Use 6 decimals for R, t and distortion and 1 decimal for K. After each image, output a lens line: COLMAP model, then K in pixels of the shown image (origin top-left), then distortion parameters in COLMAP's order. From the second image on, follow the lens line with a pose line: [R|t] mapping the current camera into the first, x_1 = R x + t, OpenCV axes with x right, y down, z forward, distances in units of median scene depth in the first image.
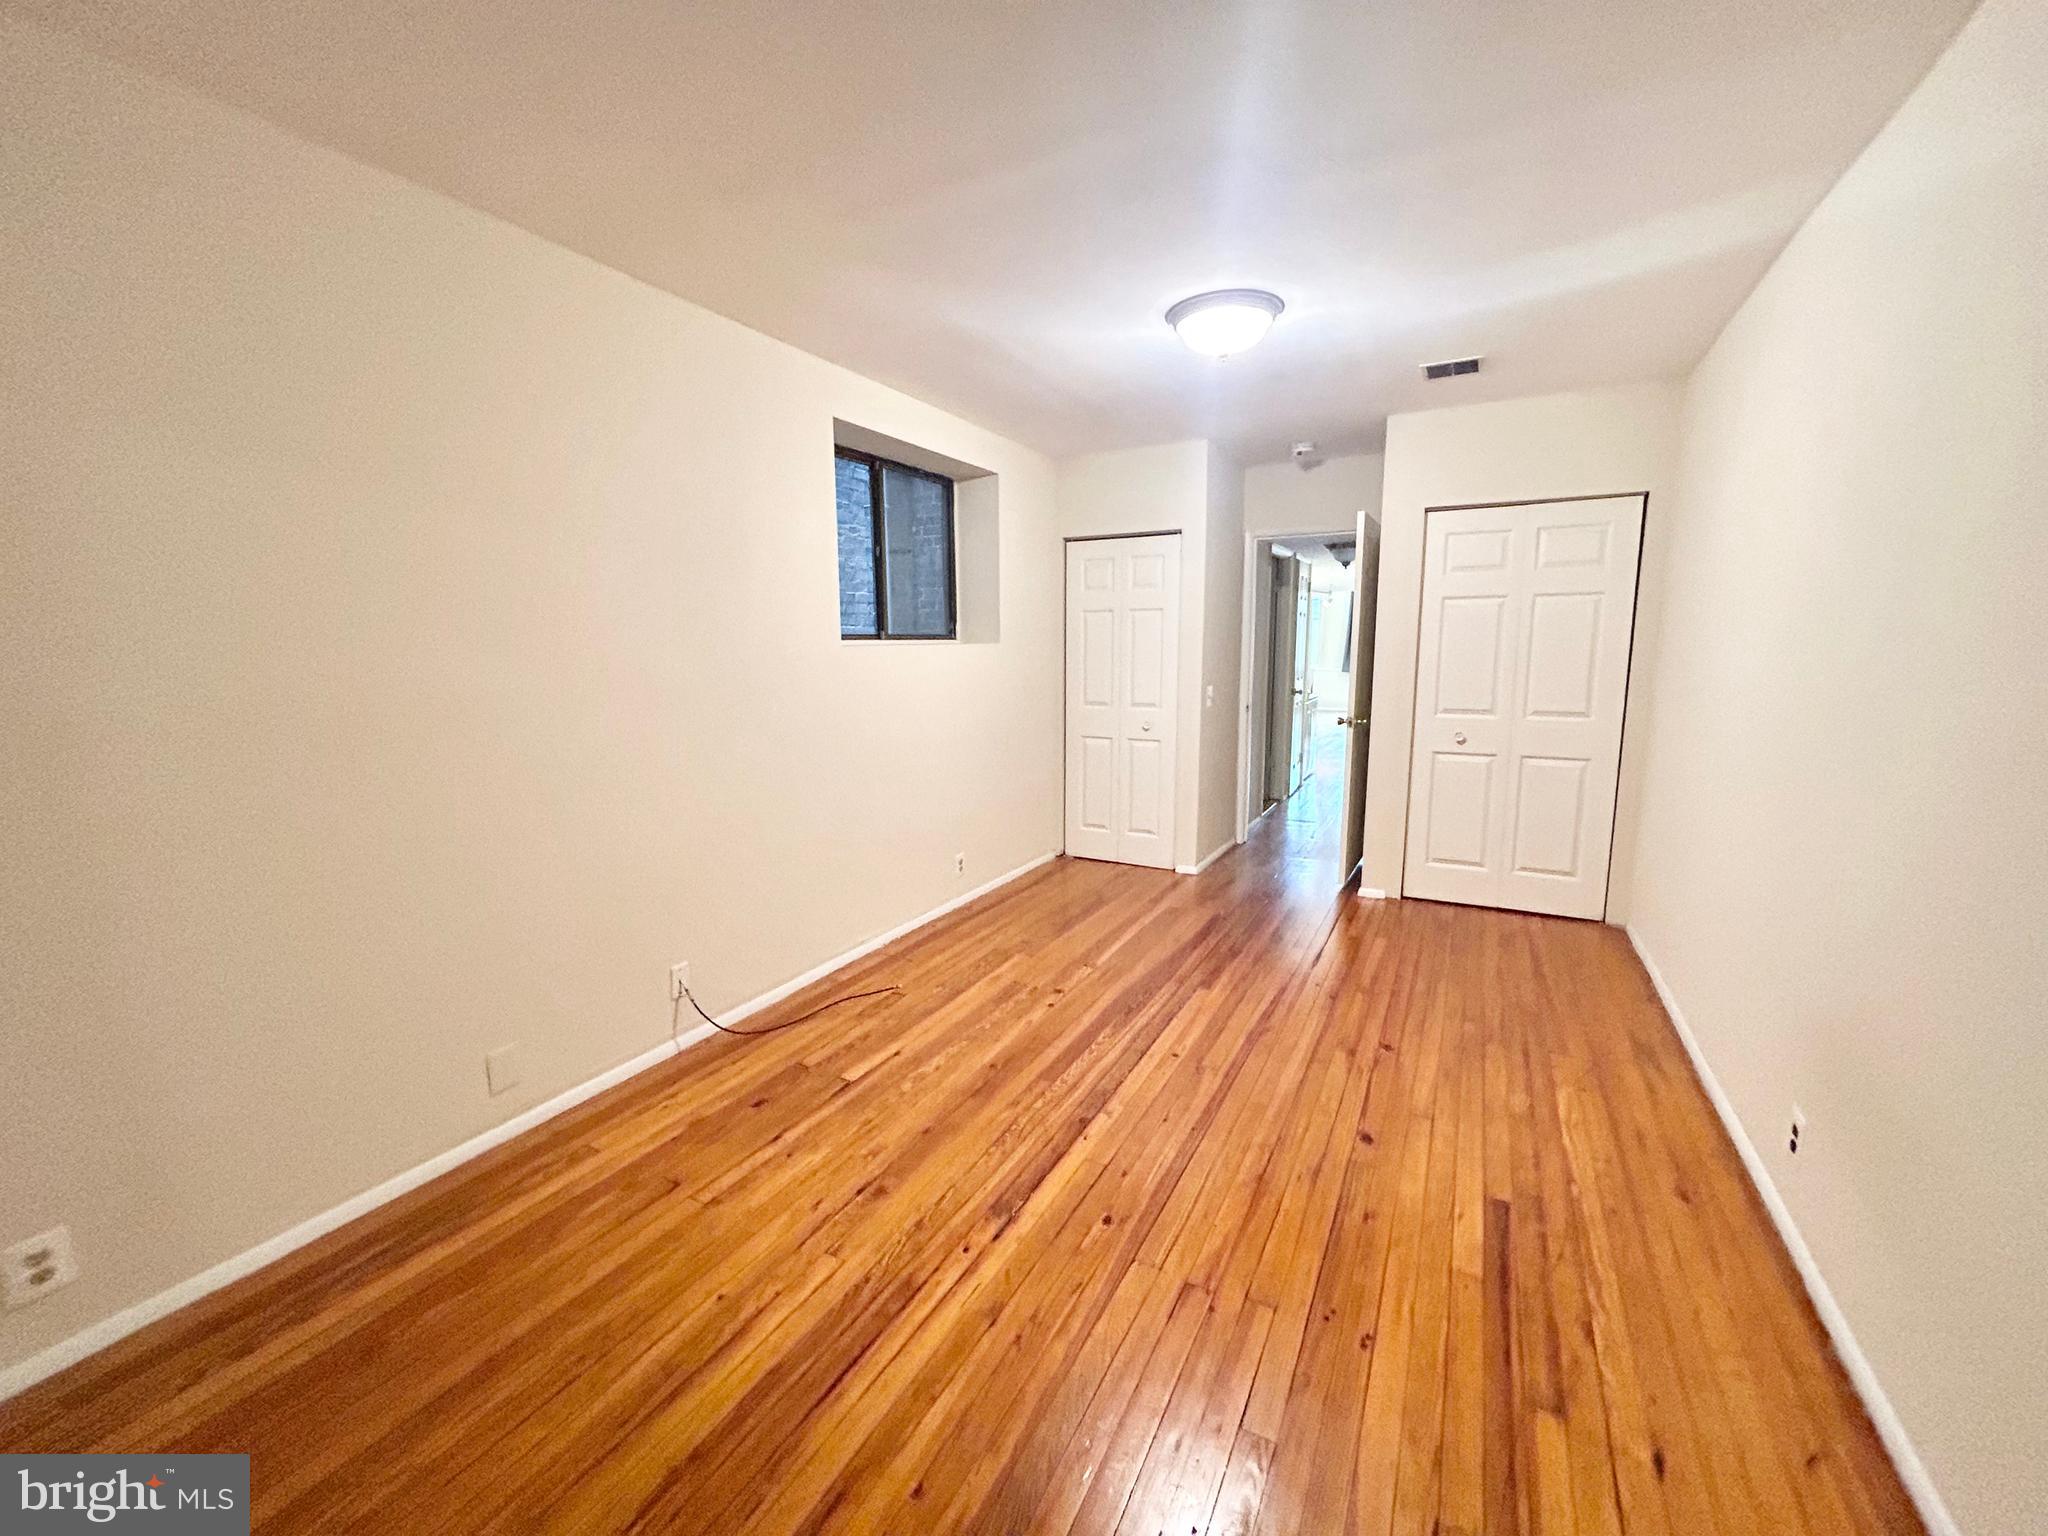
lens RADIAL K [[834.1, 0, 1026.9], [0, 834.1, 765.6], [0, 0, 1]] dist [-0.000078, 0.000314]
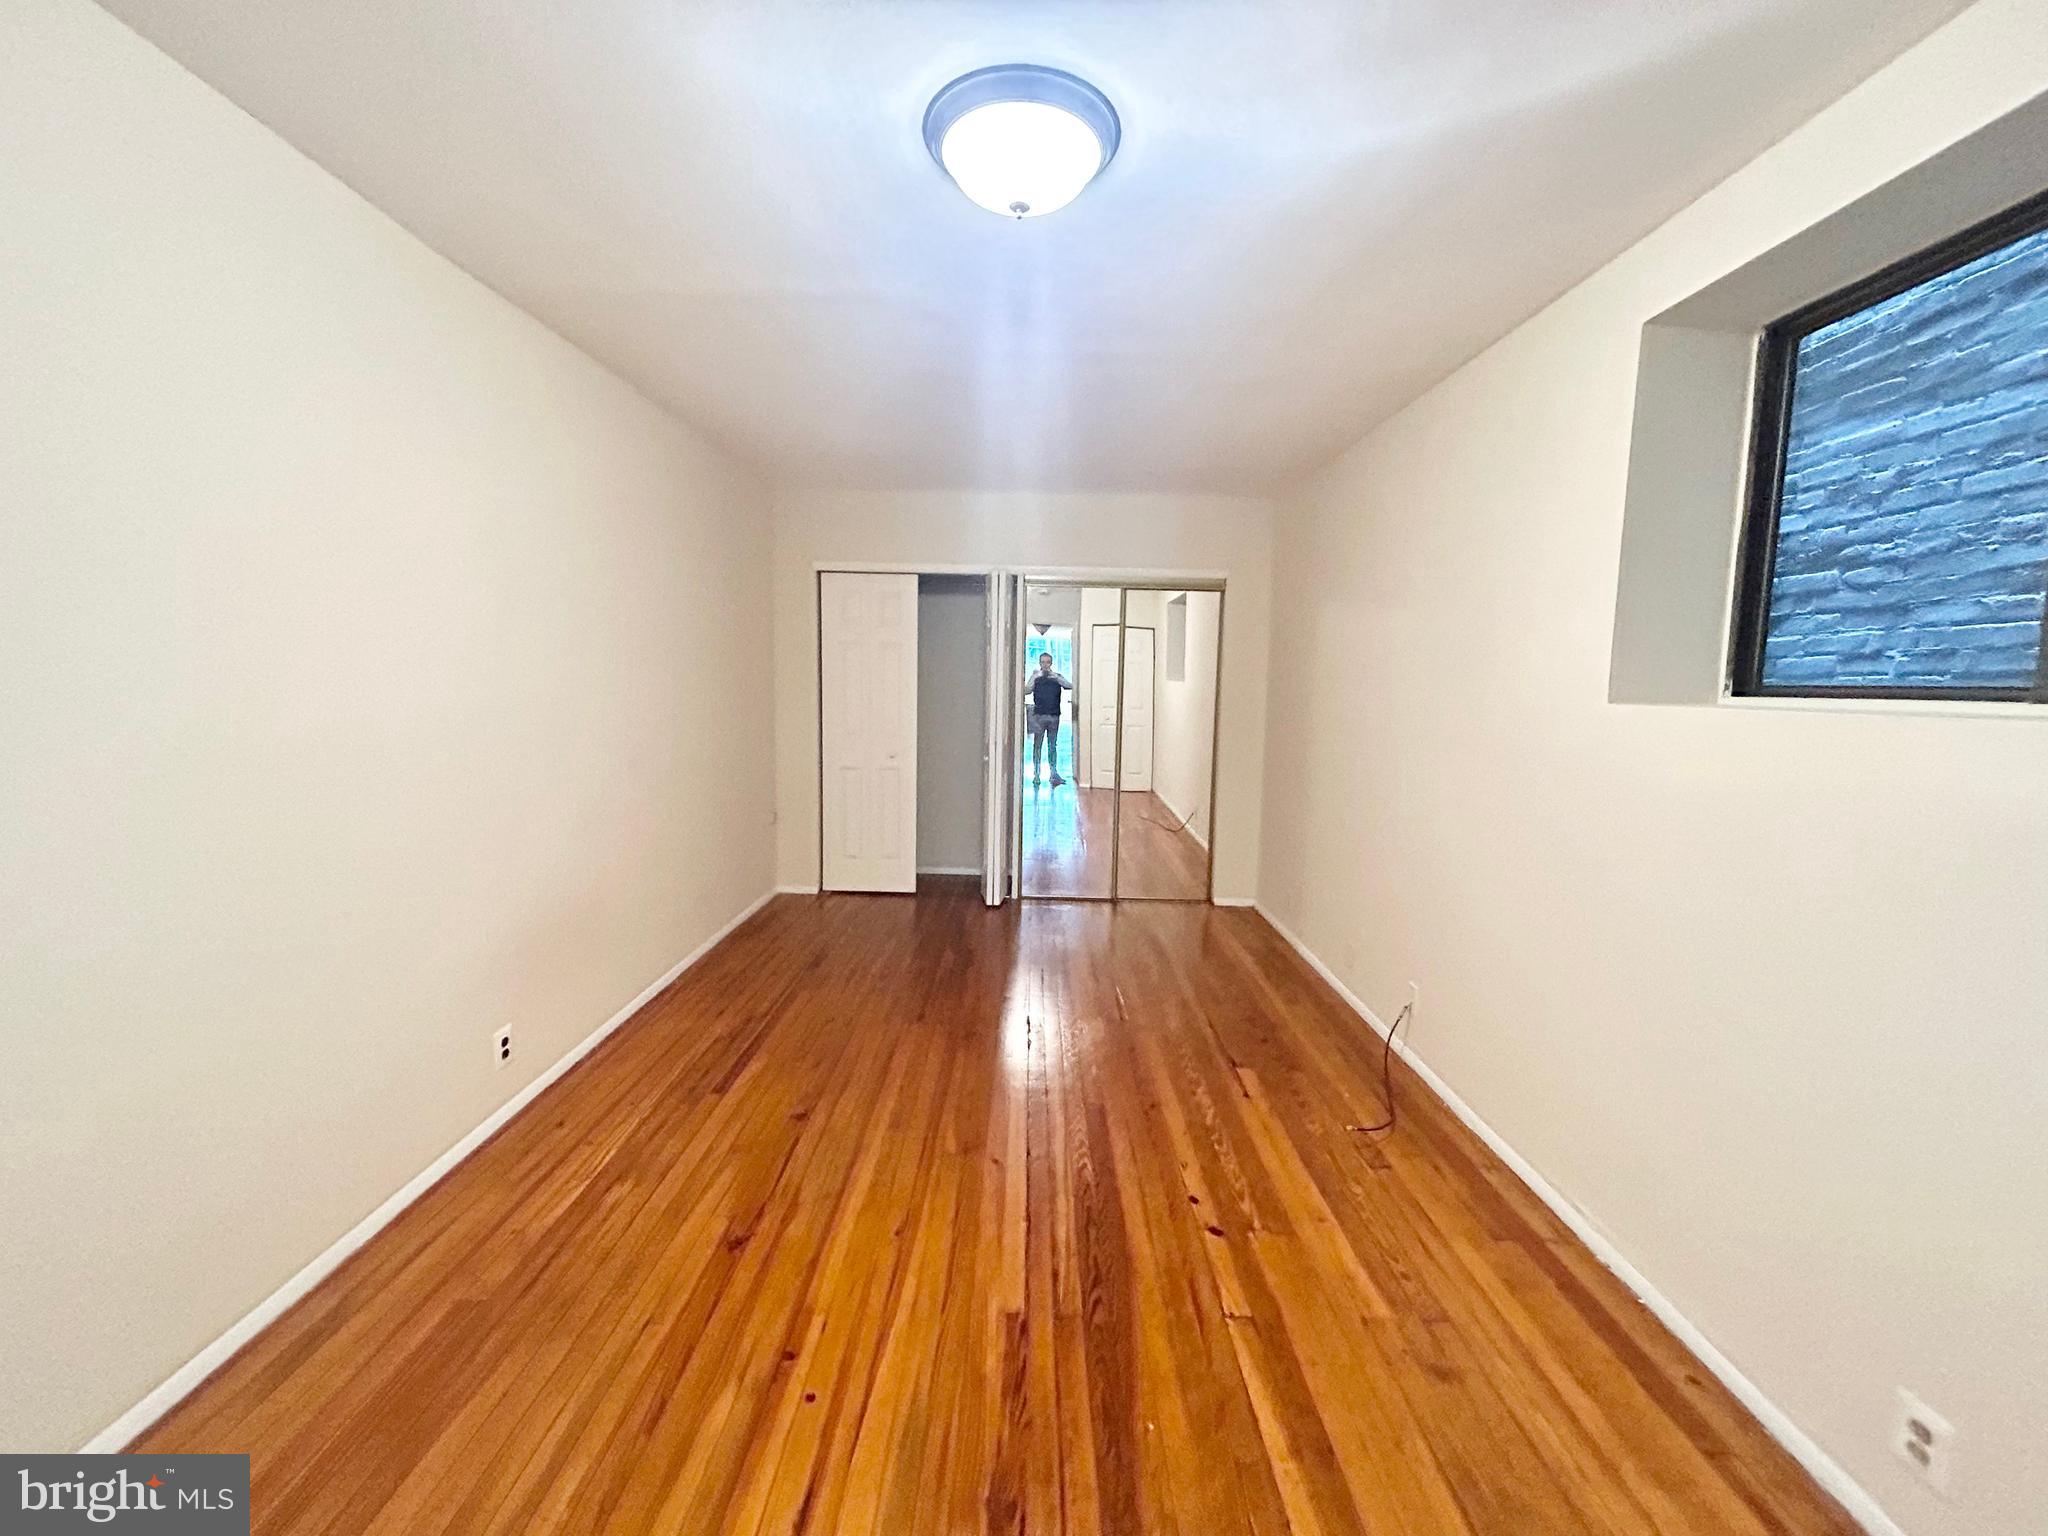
lens RADIAL K [[834.1, 0, 1026.9], [0, 834.1, 765.6], [0, 0, 1]] dist [-0.000078, 0.000314]
pose [[-0.883927, 0.038563, -0.466032, 0.489565], [-0.082132, 0.968299, 0.235904, -0.236074], [0.460355, 0.246798, -0.852739, 1.507707]]
